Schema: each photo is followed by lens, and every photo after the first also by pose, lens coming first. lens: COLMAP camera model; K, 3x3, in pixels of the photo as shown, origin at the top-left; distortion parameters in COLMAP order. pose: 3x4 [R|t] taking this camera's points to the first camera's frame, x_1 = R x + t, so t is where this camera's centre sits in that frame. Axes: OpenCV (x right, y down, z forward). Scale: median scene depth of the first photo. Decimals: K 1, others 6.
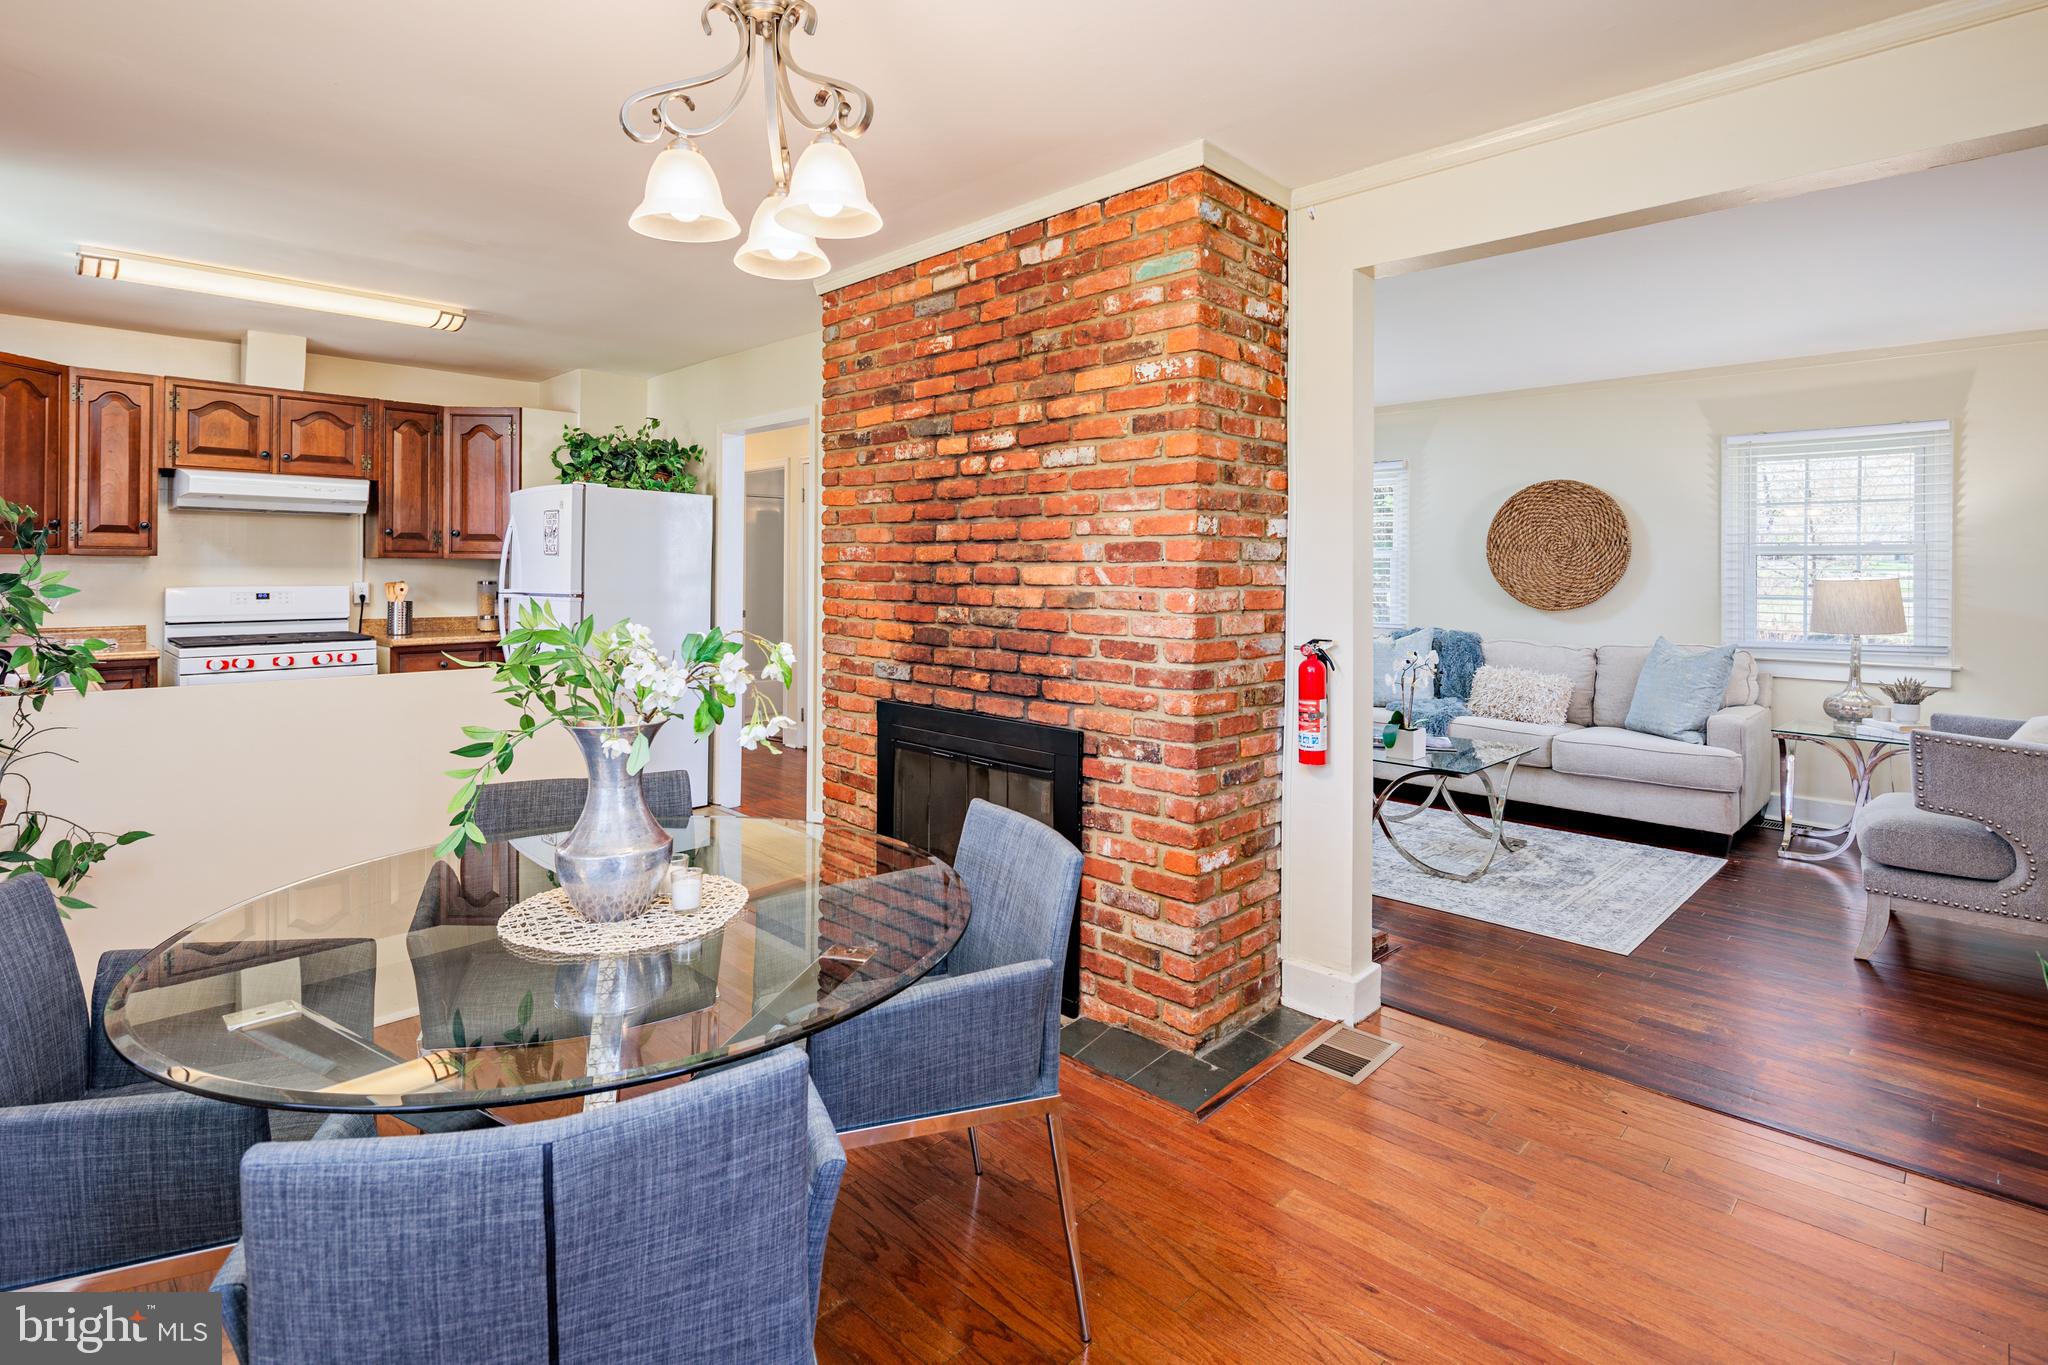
lens RADIAL K [[998.0, 0, 1012.7], [0, 998.0, 571.8], [0, 0, 1]] dist [0.009244, -0.006330]
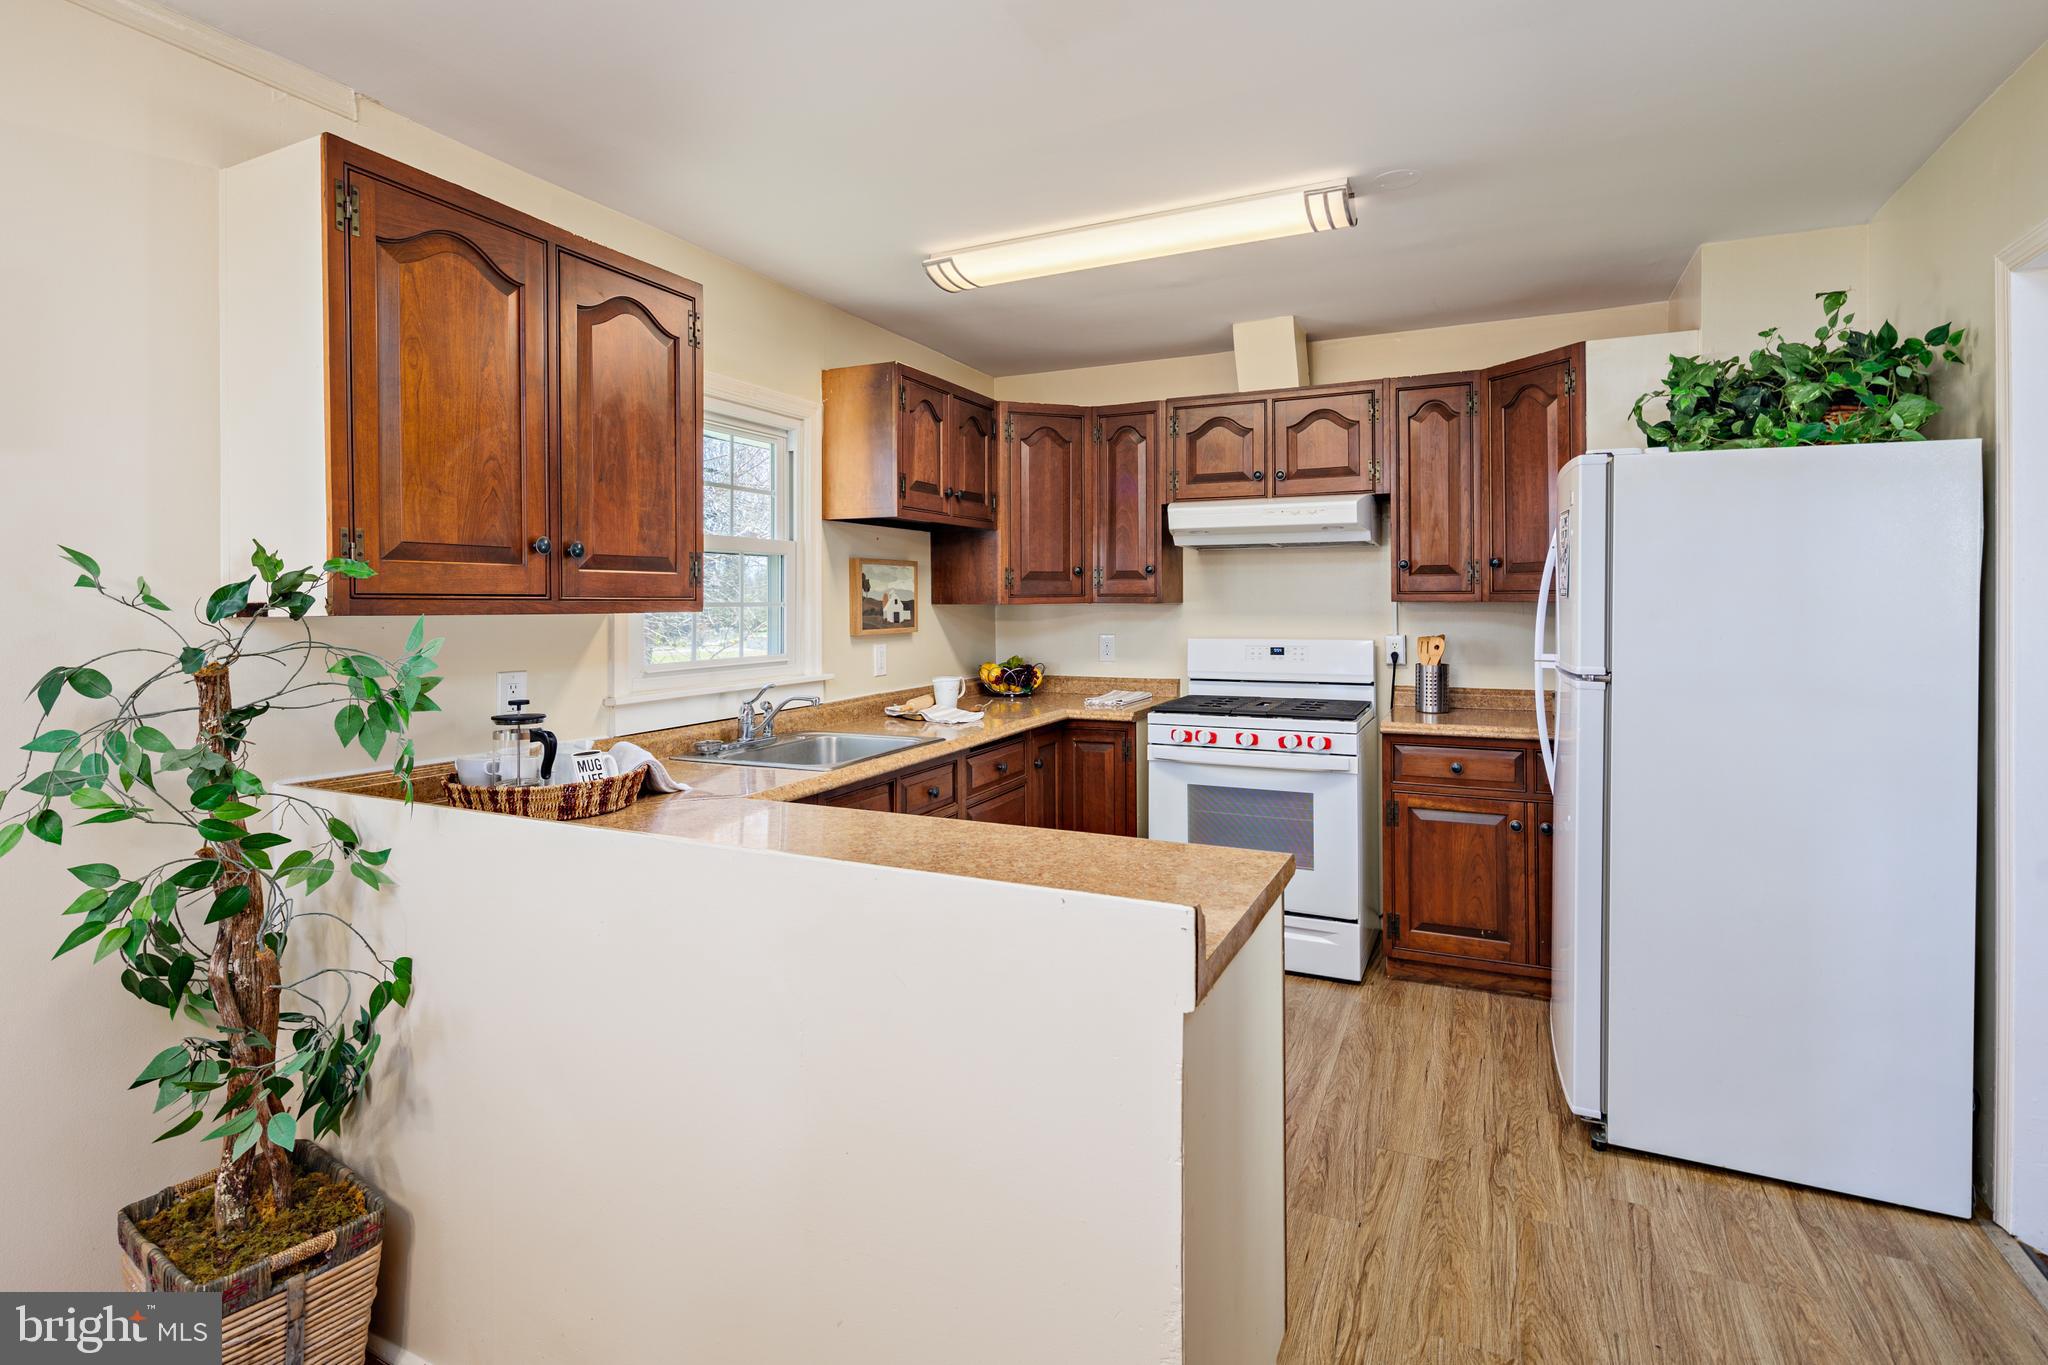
lens RADIAL K [[998.0, 0, 1011.1], [0, 998.0, 602.2], [0, 0, 1]] dist [0.009244, -0.006330]
pose [[0.326918, -0.008551, -0.945014, -0.056777], [0.003315, 0.999963, -0.007902, -0.009931], [0.945047, -0.000549, 0.326935, 0.548054]]
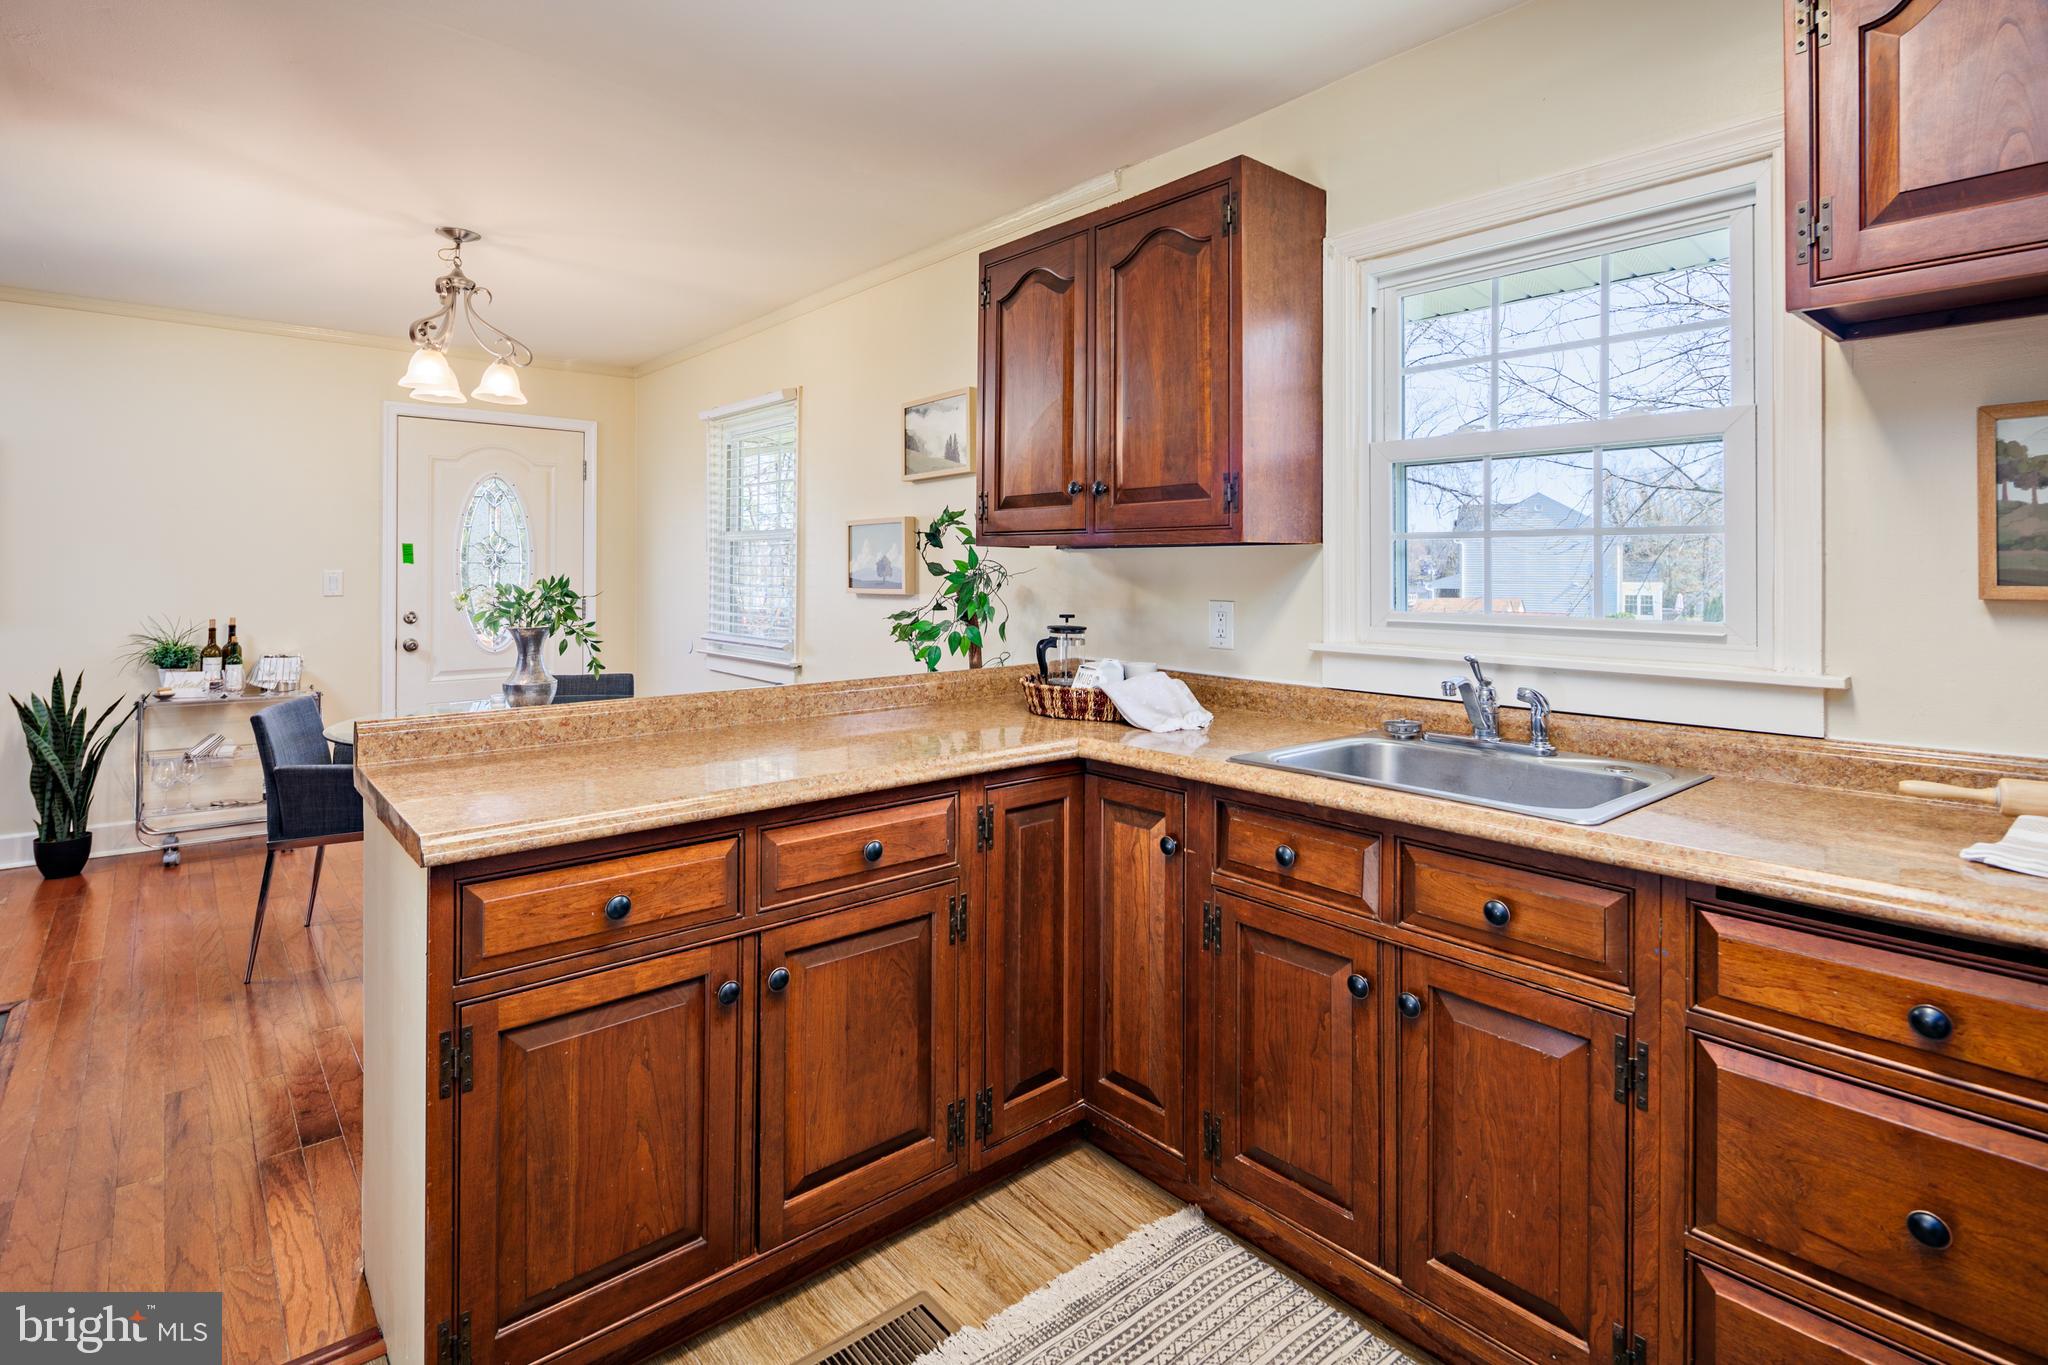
lens RADIAL K [[998.0, 0, 999.1], [0, 998.0, 562.7], [0, 0, 1]] dist [0.009244, -0.006330]
pose [[-0.995886, -0.014463, 0.089452, -0.533985], [-0.015110, 0.999864, -0.006558, 0.003938], [-0.089345, -0.007883, -0.995970, 1.011582]]
